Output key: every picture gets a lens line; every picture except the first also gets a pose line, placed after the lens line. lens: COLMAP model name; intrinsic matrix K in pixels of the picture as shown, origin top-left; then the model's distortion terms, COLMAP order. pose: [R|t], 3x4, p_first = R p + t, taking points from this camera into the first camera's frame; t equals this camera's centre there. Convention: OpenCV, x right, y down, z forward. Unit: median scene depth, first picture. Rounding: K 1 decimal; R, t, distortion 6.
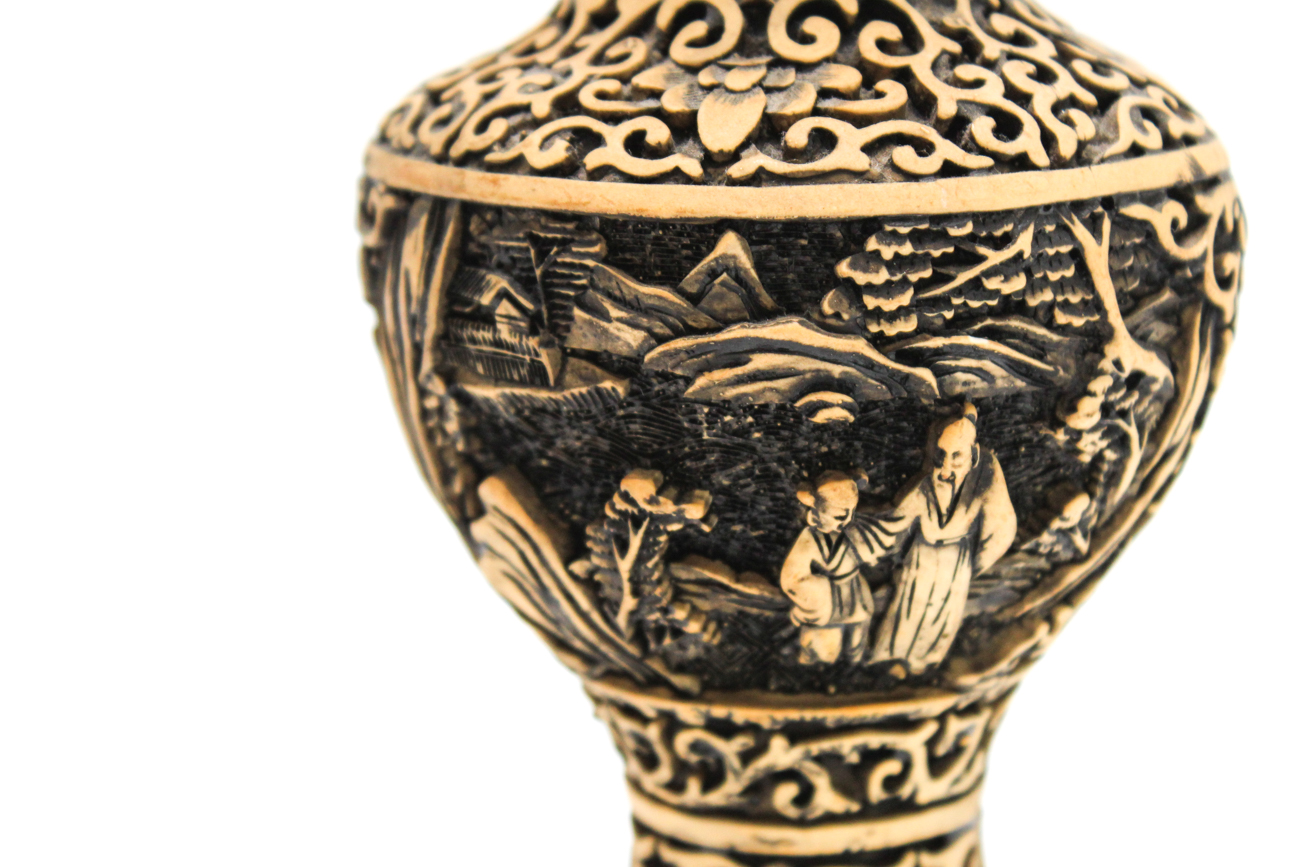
lens RADIAL K [[3177.6, 0, 650.0], [0, 3177.6, 433.5], [0, 0, 1]] dist [-0.032387, -0.146516]
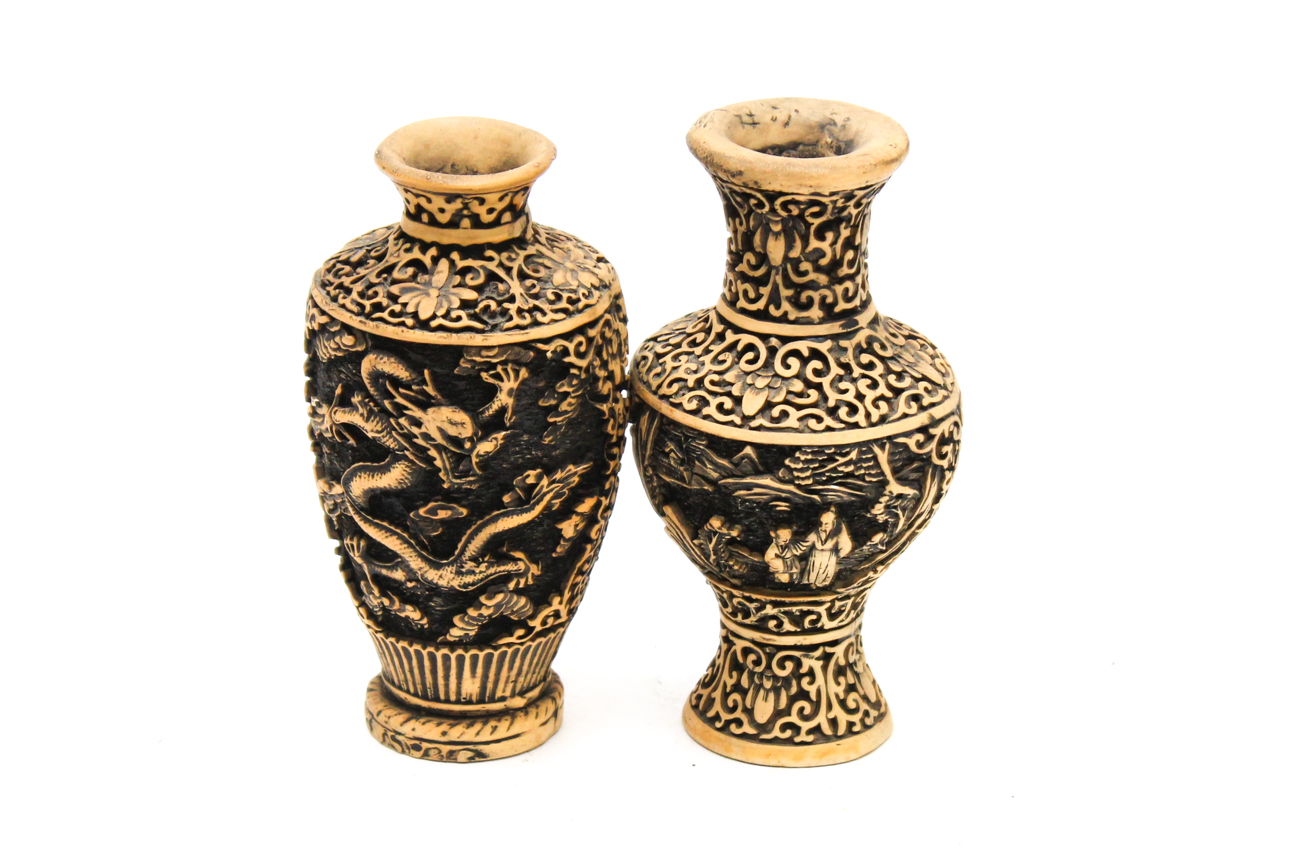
lens RADIAL K [[3177.6, 0, 650.0], [0, 3177.6, 433.5], [0, 0, 1]] dist [-0.032387, -0.146516]
pose [[0.990704, 0.080382, -0.109743, 0.239993], [-0.061330, 0.984031, 0.167098, -0.524363], [0.121422, -0.158814, 0.979814, -1.737214]]
